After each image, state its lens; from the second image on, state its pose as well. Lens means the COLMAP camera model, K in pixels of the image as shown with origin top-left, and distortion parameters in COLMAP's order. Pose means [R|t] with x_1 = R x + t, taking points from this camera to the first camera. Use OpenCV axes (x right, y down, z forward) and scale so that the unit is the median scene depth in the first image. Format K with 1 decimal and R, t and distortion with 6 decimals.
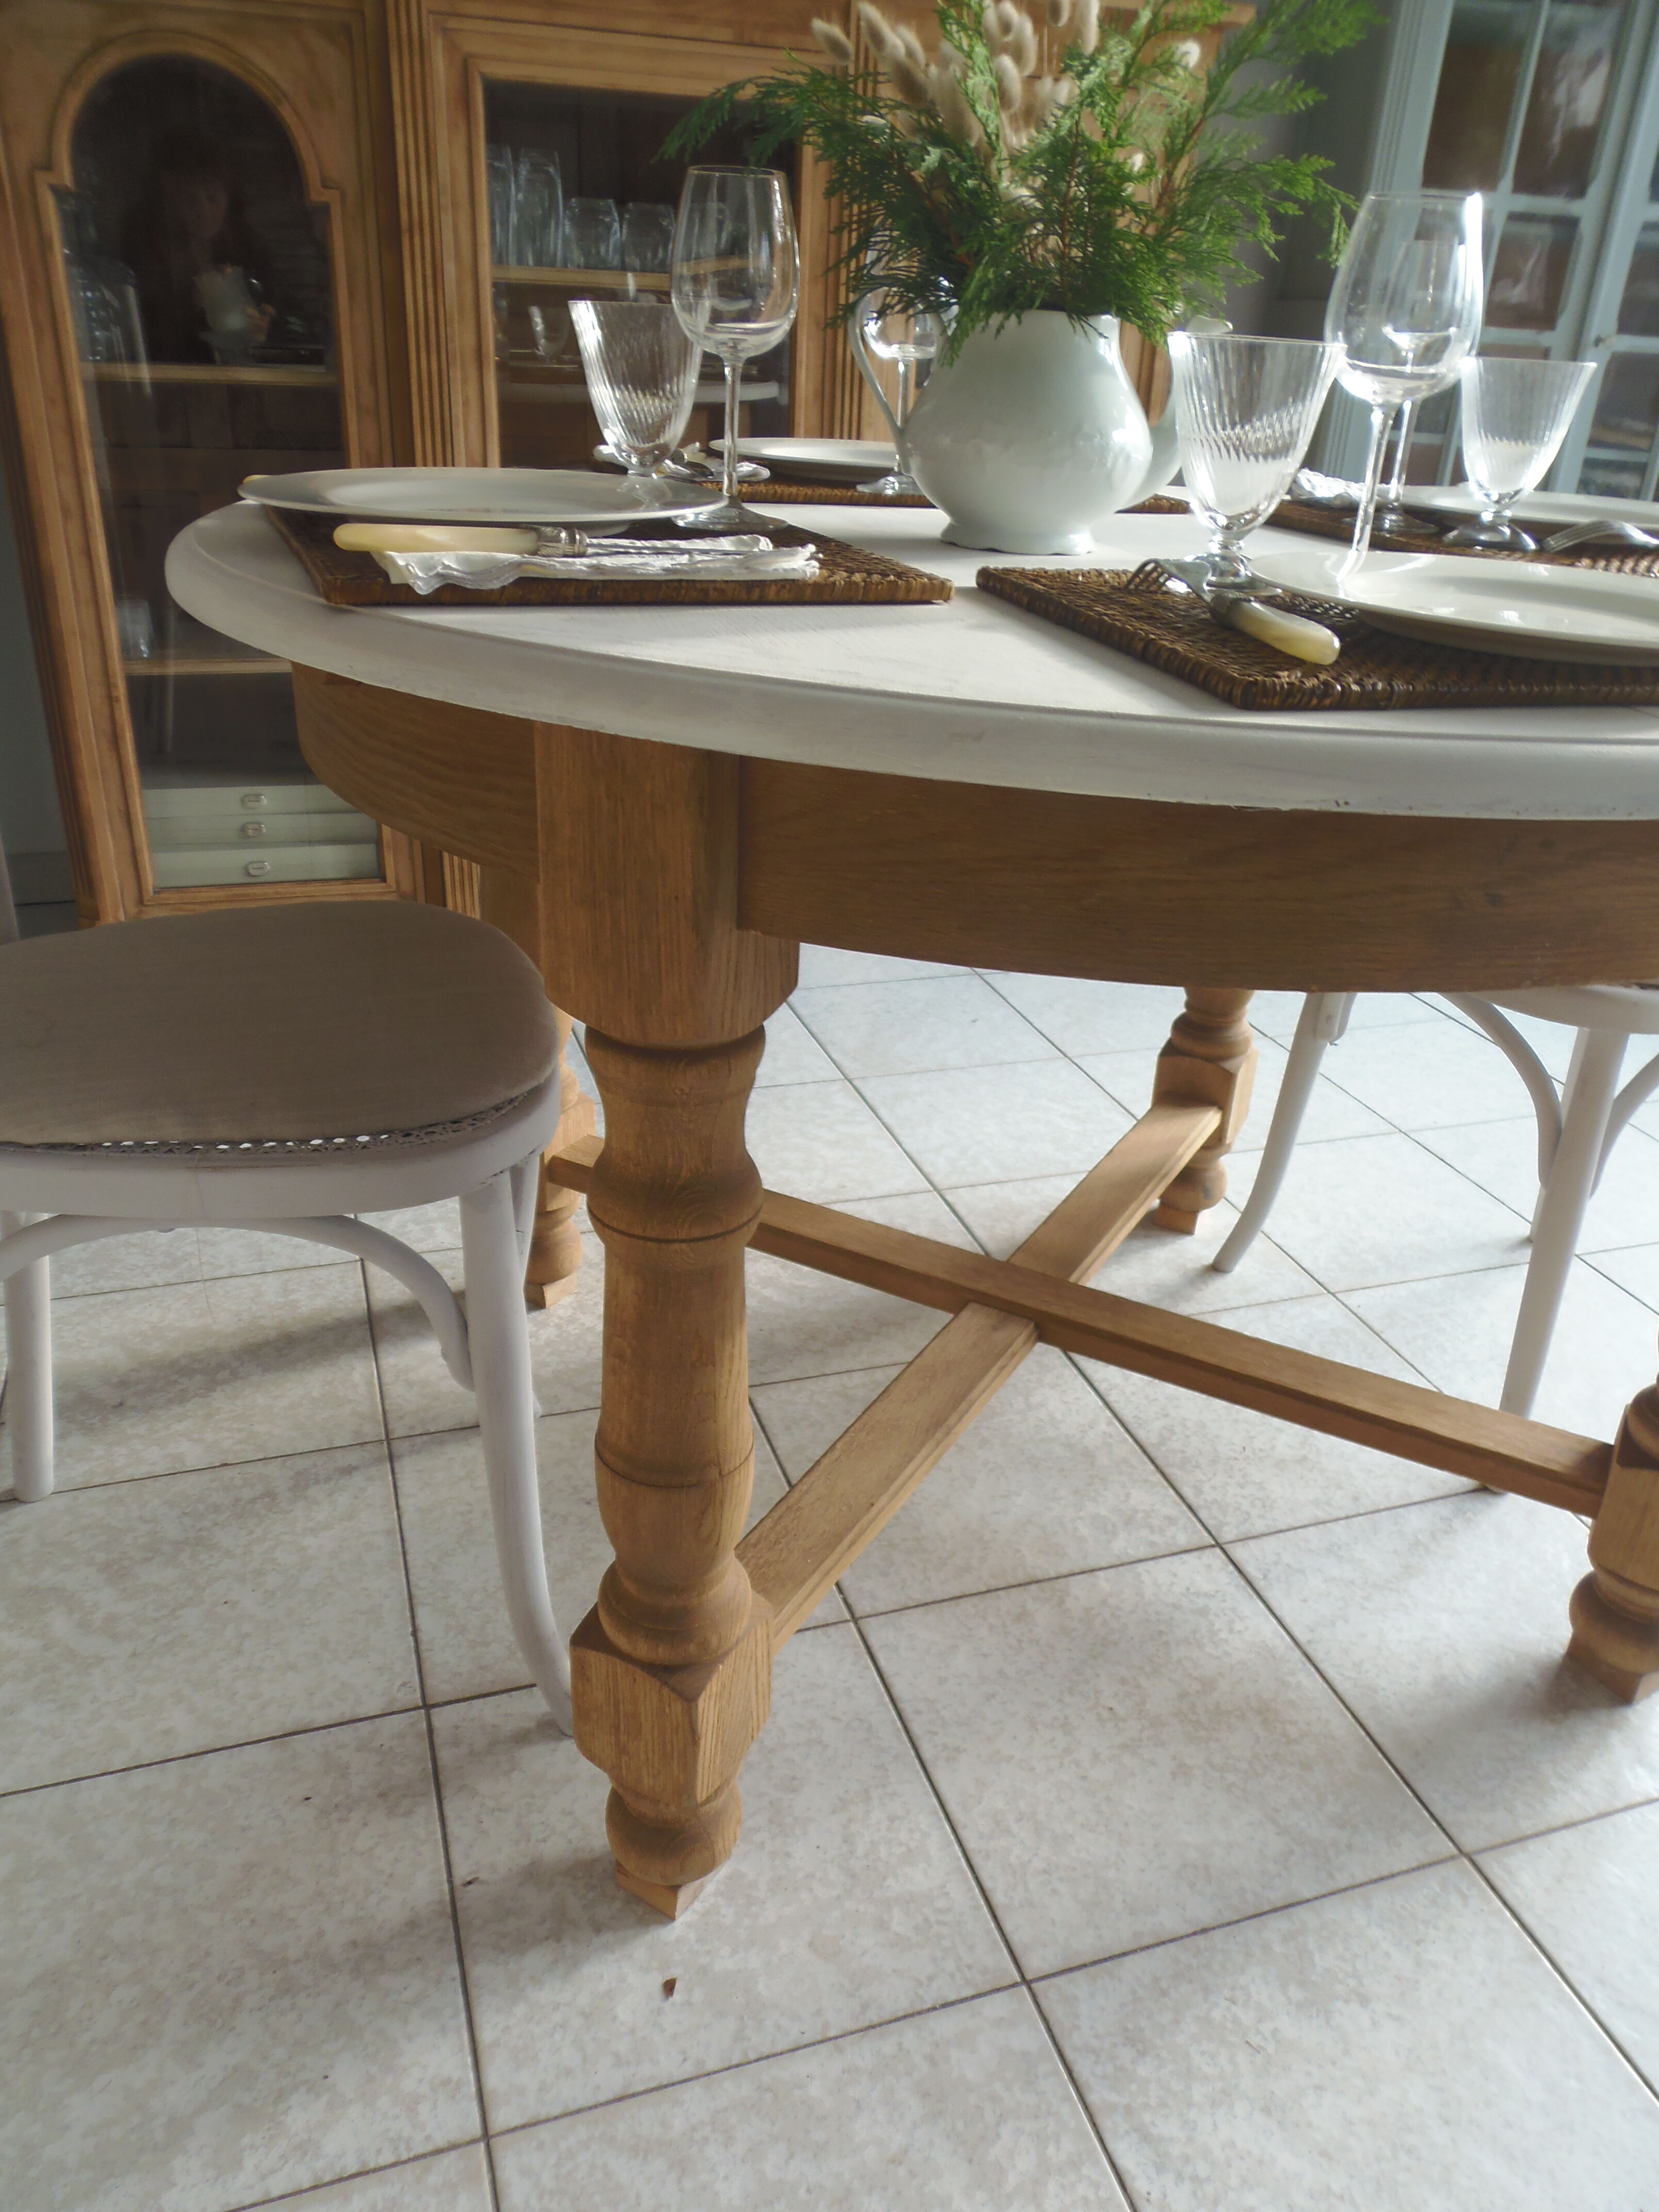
lens RADIAL K [[1611.9, 0, 845.9], [0, 1611.9, 1146.1], [0, 0, 1]] dist [-0.014141, -0.003403]
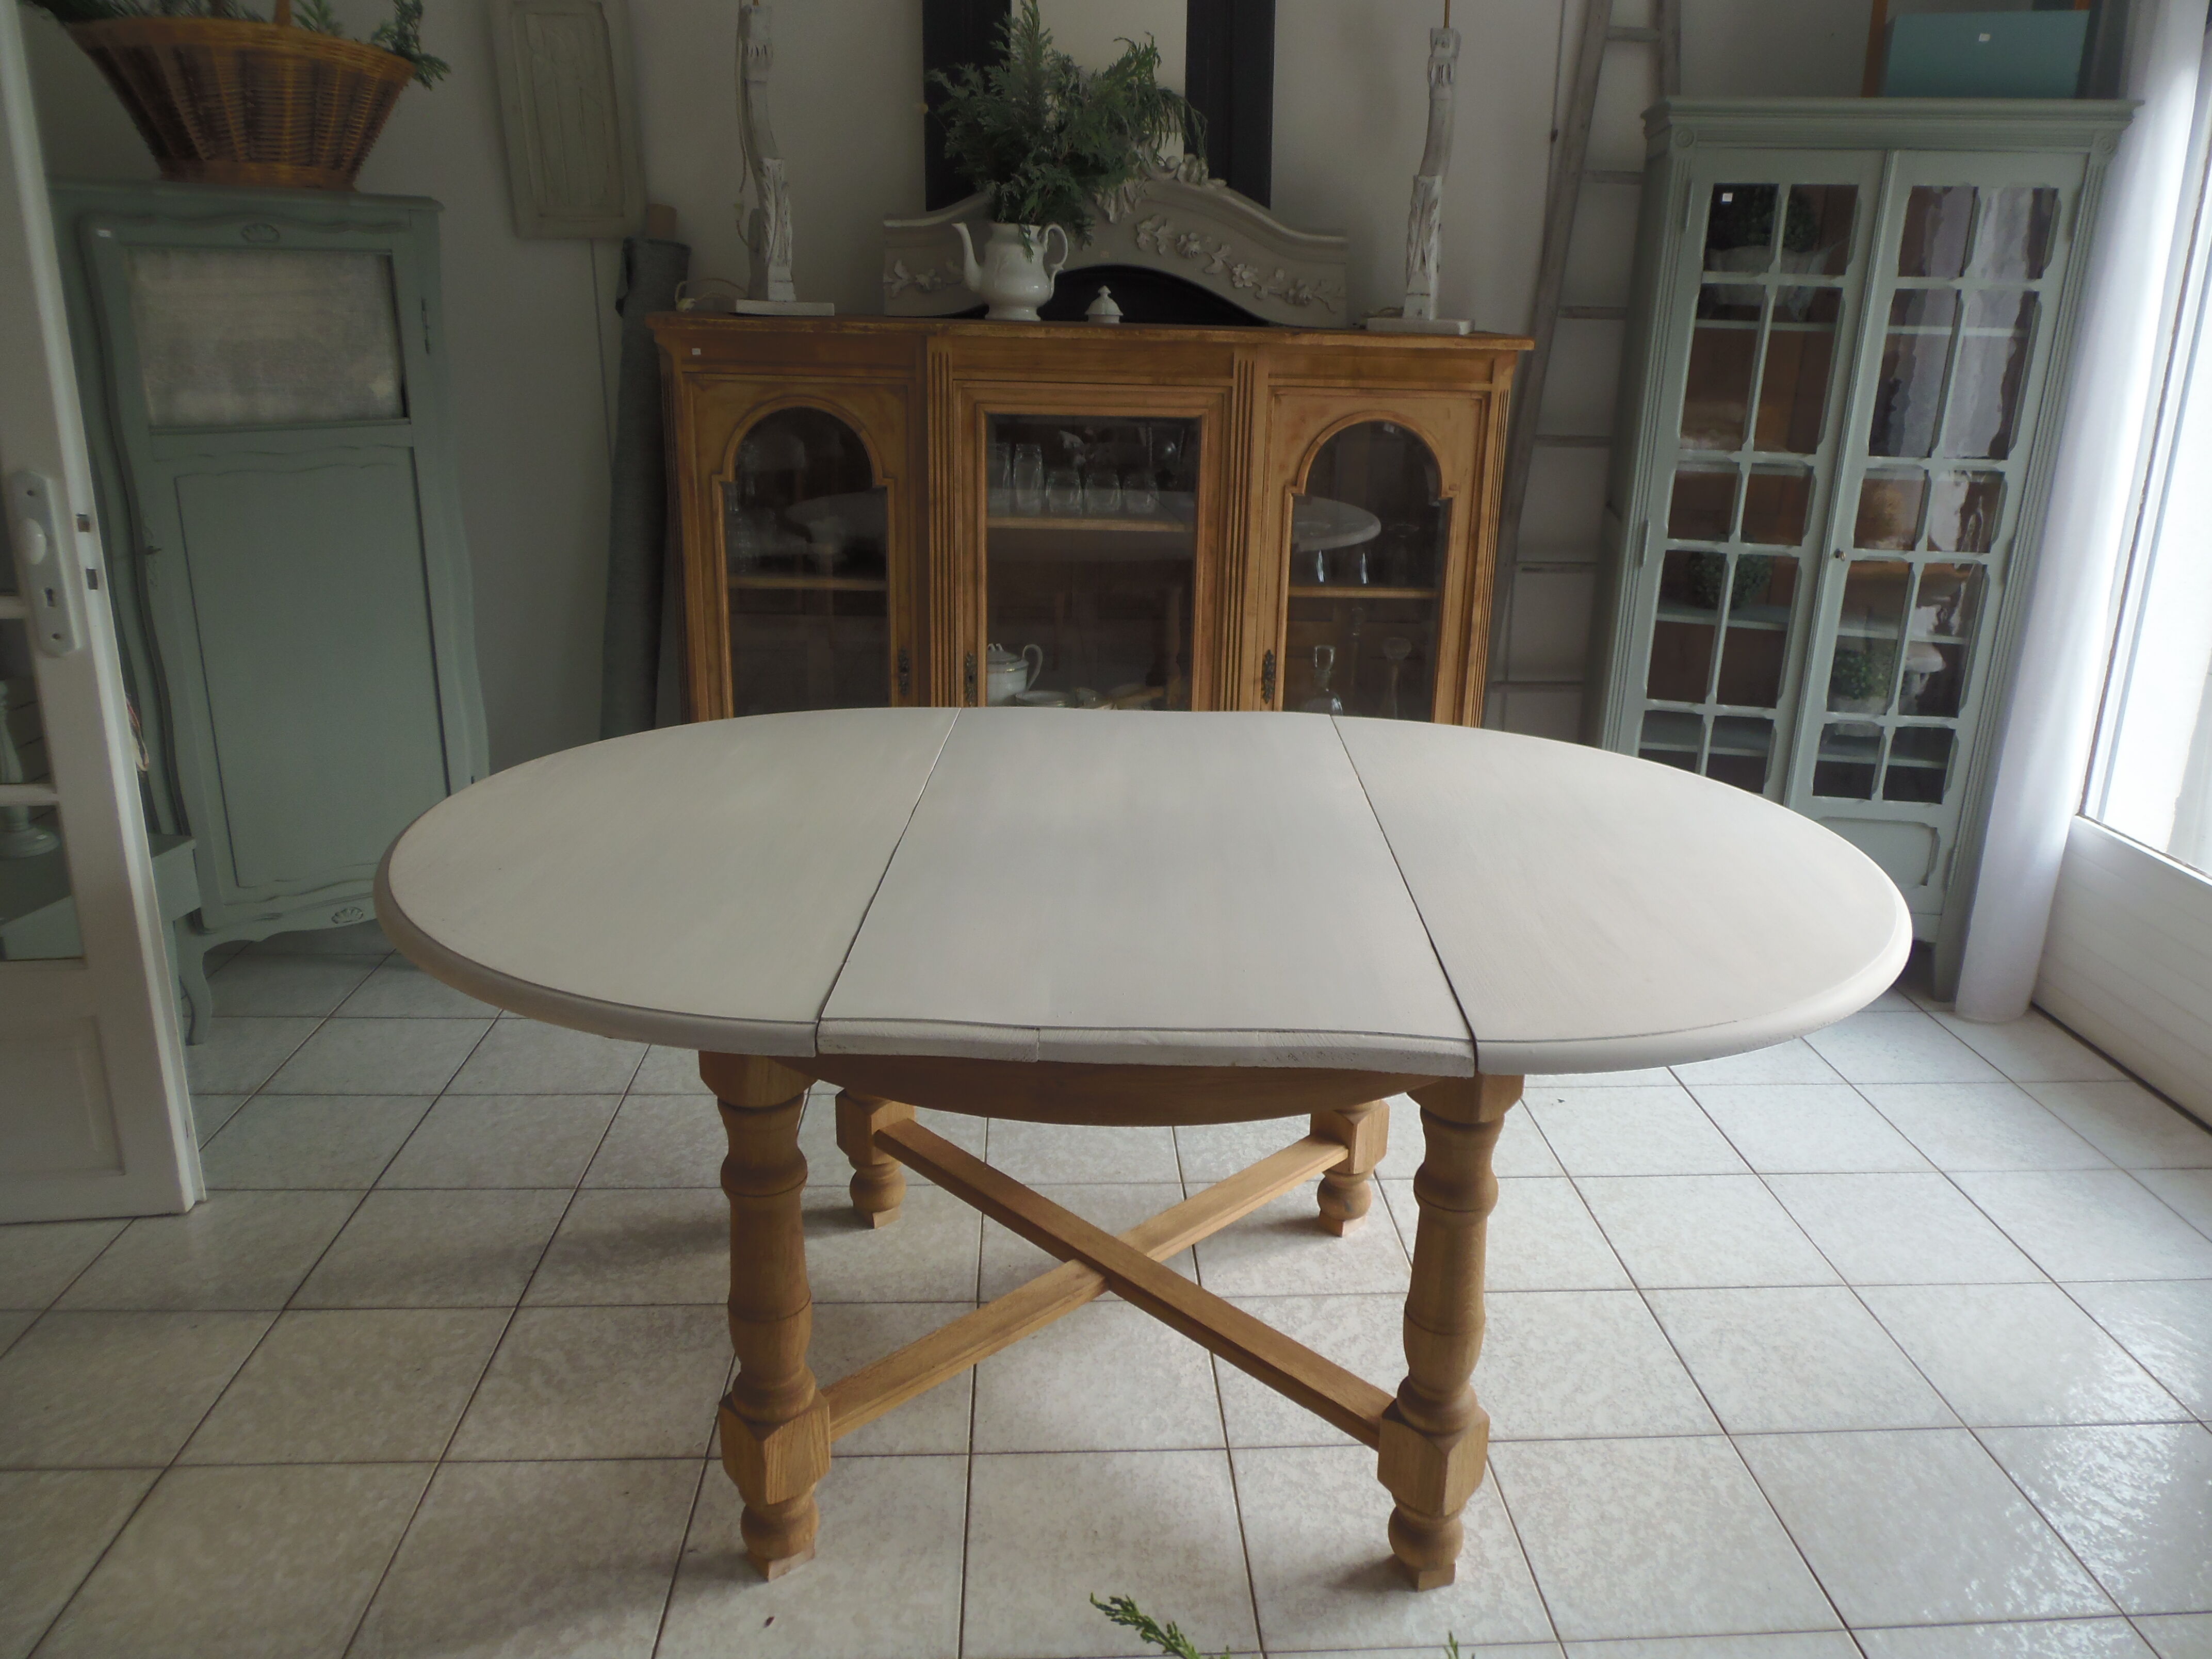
lens RADIAL K [[1611.9, 0, 1140.8], [0, 1611.9, 789.9], [0, 0, 1]] dist [-0.014141, -0.003403]
pose [[0.965912, 0.055962, -0.252750, 0.538712], [-0.101256, 0.980241, -0.169924, -0.099937], [0.238246, 0.189724, 0.952493, -0.615396]]
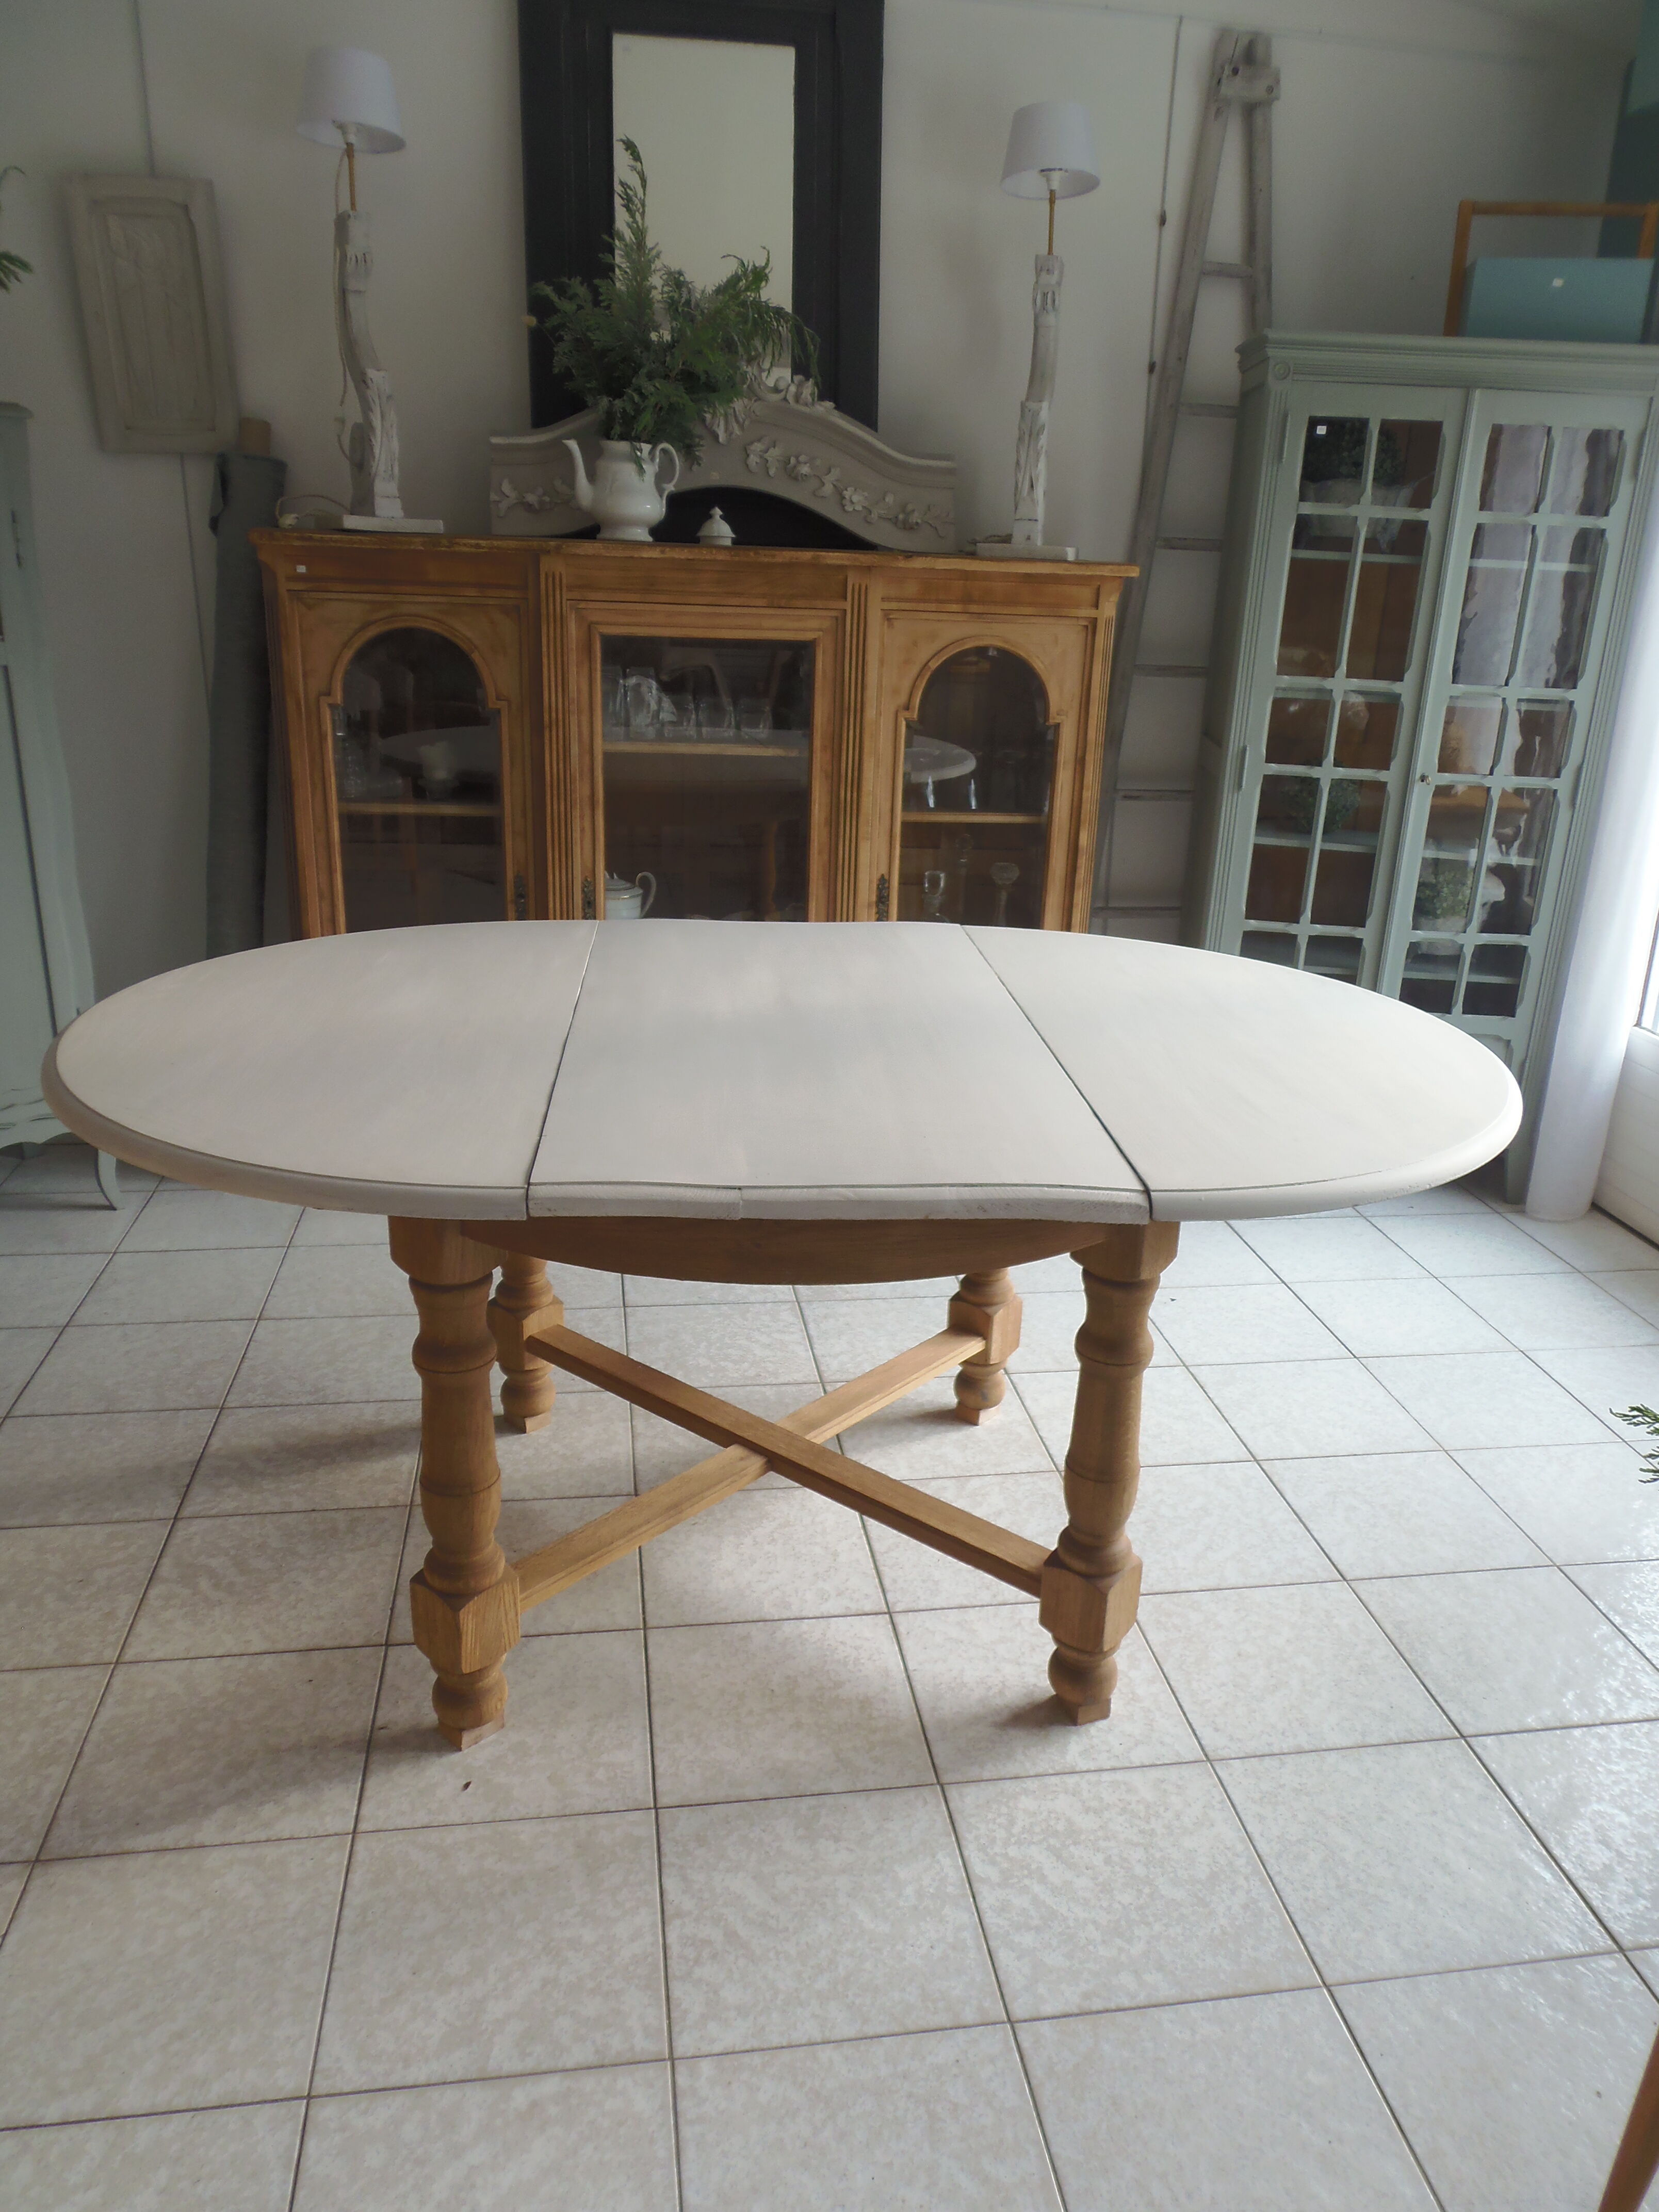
lens RADIAL K [[1611.9, 0, 860.8], [0, 1611.9, 1134.8], [0, 0, 1]] dist [-0.014141, -0.003403]
pose [[0.986635, 0.047941, -0.155736, 0.462807], [-0.068478, 0.989238, -0.129304, -0.012608], [0.147861, 0.138240, 0.979299, -0.675655]]
